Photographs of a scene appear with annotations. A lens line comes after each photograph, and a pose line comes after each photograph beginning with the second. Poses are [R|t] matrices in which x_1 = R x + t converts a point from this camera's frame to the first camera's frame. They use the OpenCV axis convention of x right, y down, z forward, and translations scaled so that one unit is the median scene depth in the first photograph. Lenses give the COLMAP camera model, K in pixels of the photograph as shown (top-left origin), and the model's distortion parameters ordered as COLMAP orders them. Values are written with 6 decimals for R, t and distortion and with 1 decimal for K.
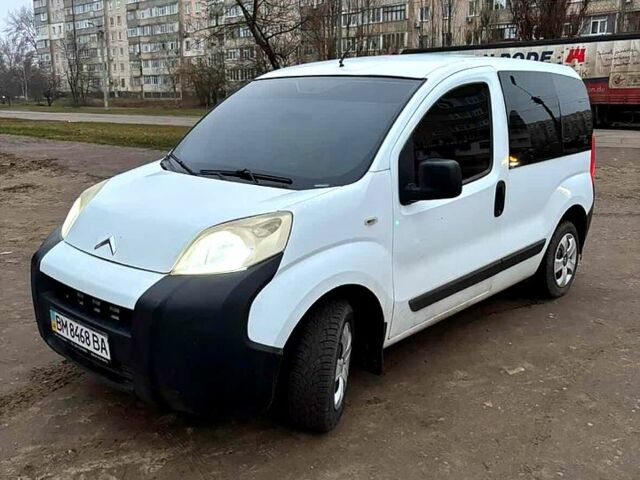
lens RADIAL K [[642.0, 0, 322.5], [0, 642.0, 244.8], [0, 0, 1]] dist [0.021793, 0.000000]
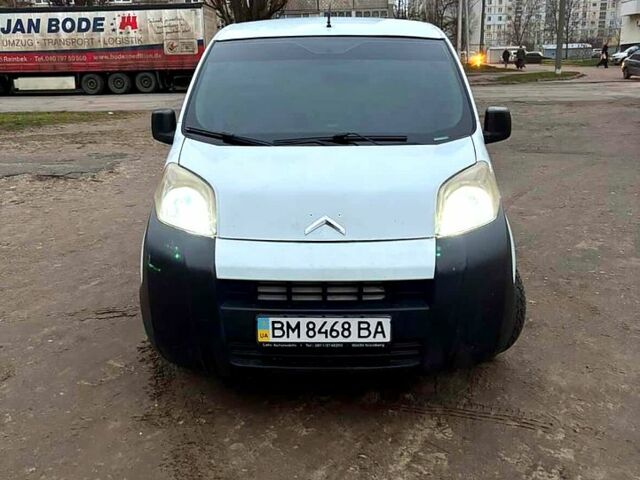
lens RADIAL K [[642.0, 0, 314.5], [0, 642.0, 237.6], [0, 0, 1]] dist [0.021793, 0.000000]
pose [[0.755335, -0.191248, 0.626812, -0.094072], [0.168438, 0.980993, 0.096337, -0.007505], [-0.633323, 0.032812, 0.773192, 0.033865]]
